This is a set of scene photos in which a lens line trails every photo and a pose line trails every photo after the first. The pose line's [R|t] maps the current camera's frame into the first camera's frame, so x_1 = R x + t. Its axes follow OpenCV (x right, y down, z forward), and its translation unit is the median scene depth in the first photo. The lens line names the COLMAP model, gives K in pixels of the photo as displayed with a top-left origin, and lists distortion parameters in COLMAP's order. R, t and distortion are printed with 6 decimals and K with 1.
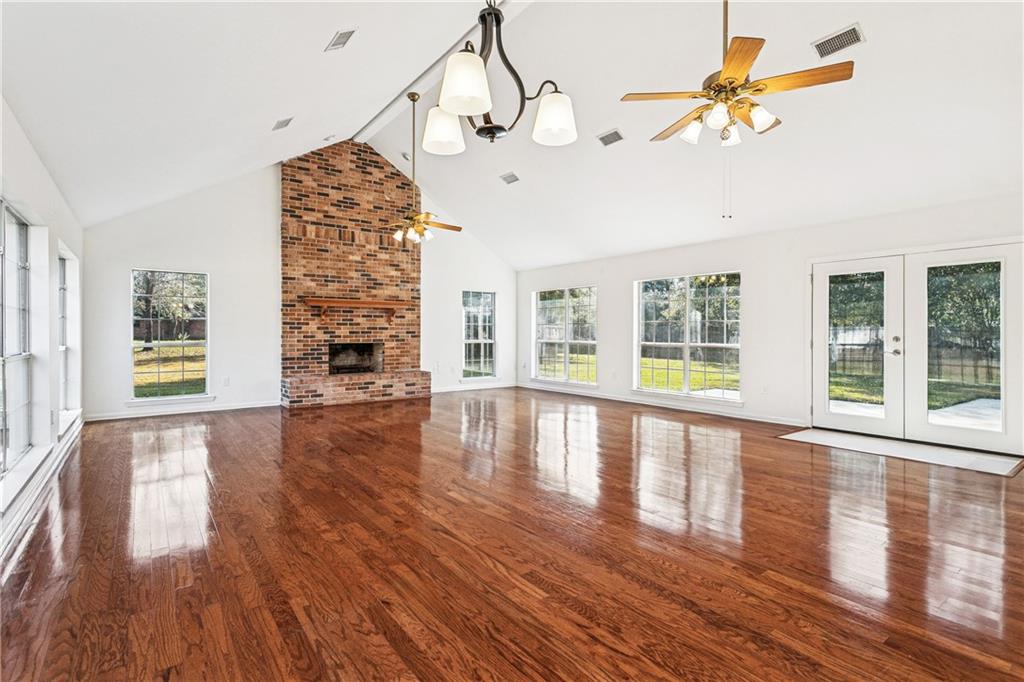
lens RADIAL K [[484.6, 0, 511.5], [0, 484.6, 336.5], [0, 0, 1]] dist [0.002186, 0.000211]
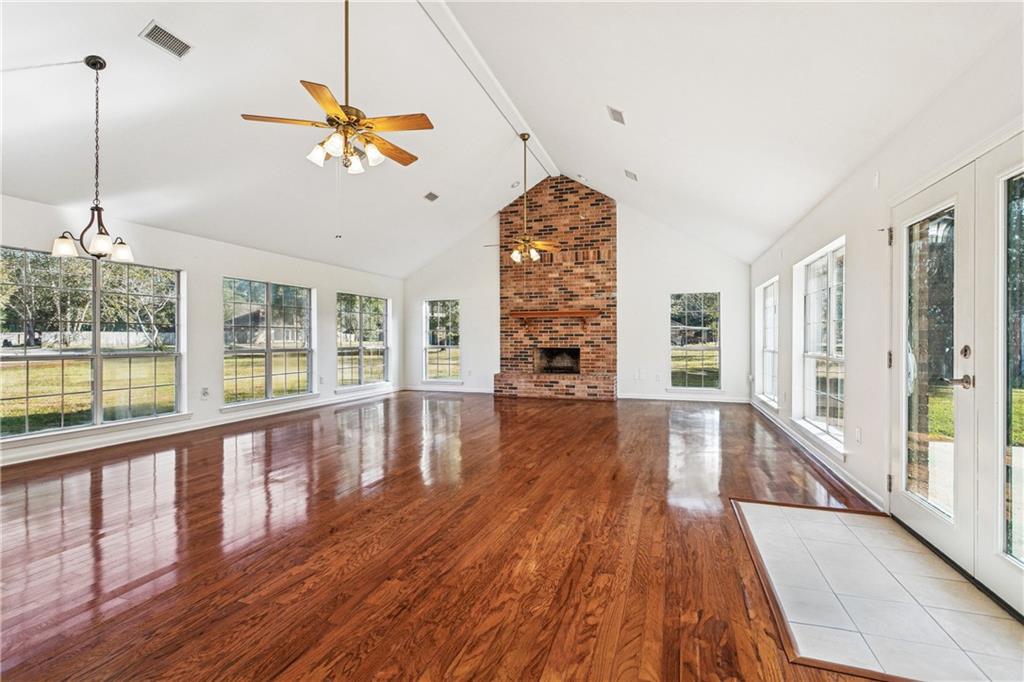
lens RADIAL K [[484.6, 0, 511.4], [0, 484.6, 341.9], [0, 0, 1]] dist [0.002186, 0.000211]
pose [[0.563851, 0.005479, -0.825858, 0.614352], [-0.004851, 0.999983, 0.003322, -0.004003], [0.825862, 0.002133, 0.563868, 0.259613]]
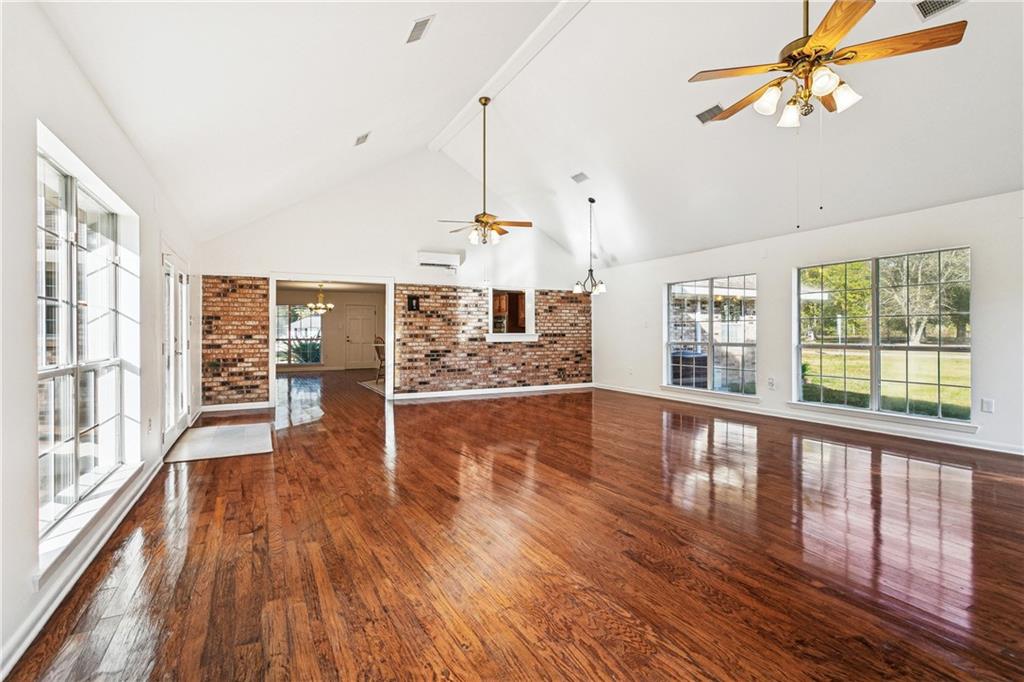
lens RADIAL K [[484.6, 0, 507.7], [0, 484.6, 332.8], [0, 0, 1]] dist [0.002186, 0.000211]
pose [[-0.983219, 0.001356, 0.182424, -0.005787], [0.002913, 0.999962, 0.008268, -0.008918], [-0.182406, 0.008660, -0.983185, 1.198961]]
